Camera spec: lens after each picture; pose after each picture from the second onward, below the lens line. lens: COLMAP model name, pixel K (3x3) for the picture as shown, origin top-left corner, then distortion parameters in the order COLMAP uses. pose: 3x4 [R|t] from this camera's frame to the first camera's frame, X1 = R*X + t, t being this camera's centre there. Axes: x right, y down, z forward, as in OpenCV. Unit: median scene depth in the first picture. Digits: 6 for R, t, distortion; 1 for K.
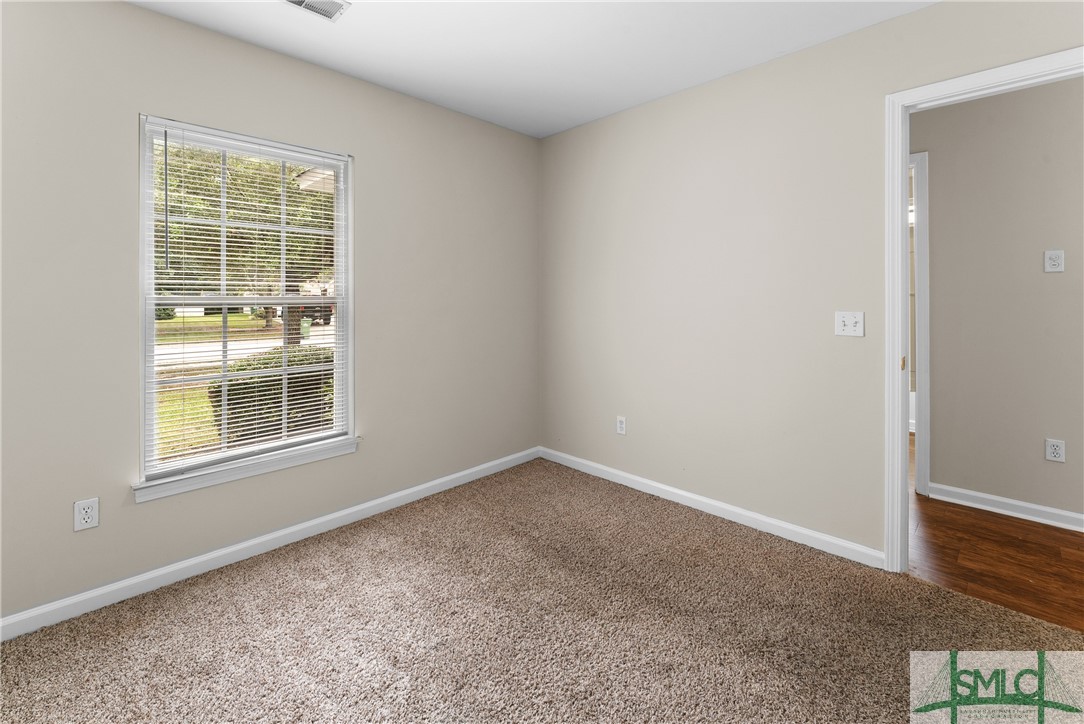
lens RADIAL K [[477.9, 0, 544.0], [0, 477.9, 297.4], [0, 0, 1]] dist [-0.000223, -0.000356]
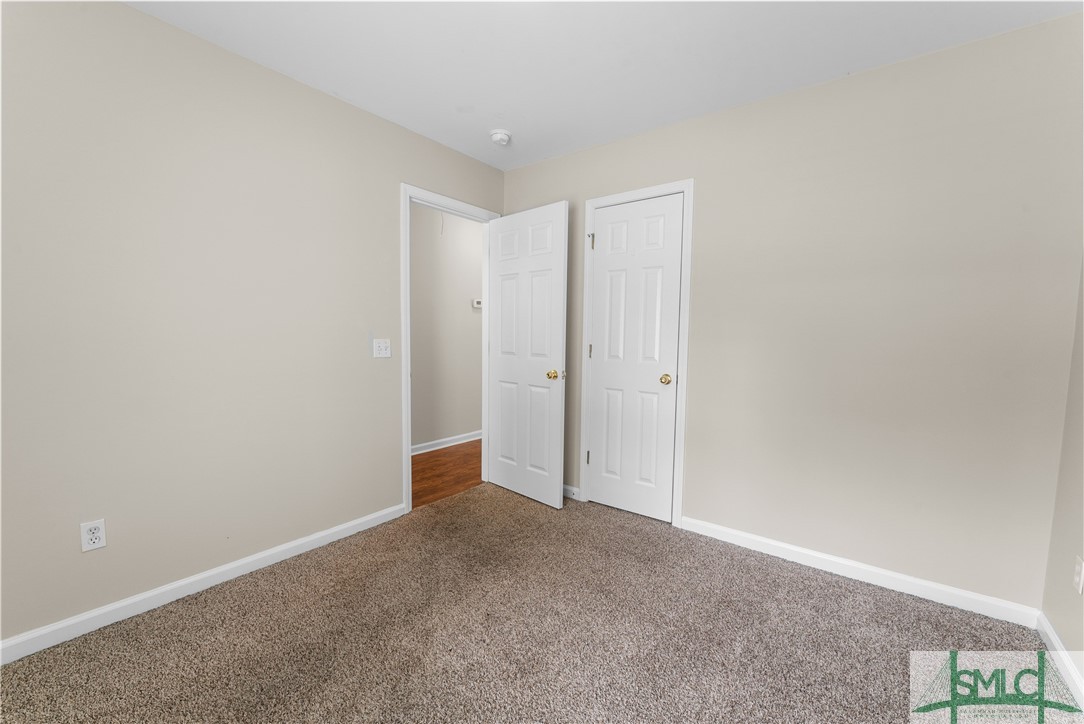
lens RADIAL K [[443.7, 0, 537.4], [0, 443.7, 375.9], [0, 0, 1]] dist [-0.000026, -0.000053]
pose [[-0.131678, -0.090402, 0.987162, -0.621773], [-0.014630, 0.995902, 0.089251, 0.015805], [-0.991185, -0.002690, -0.132460, 0.734503]]
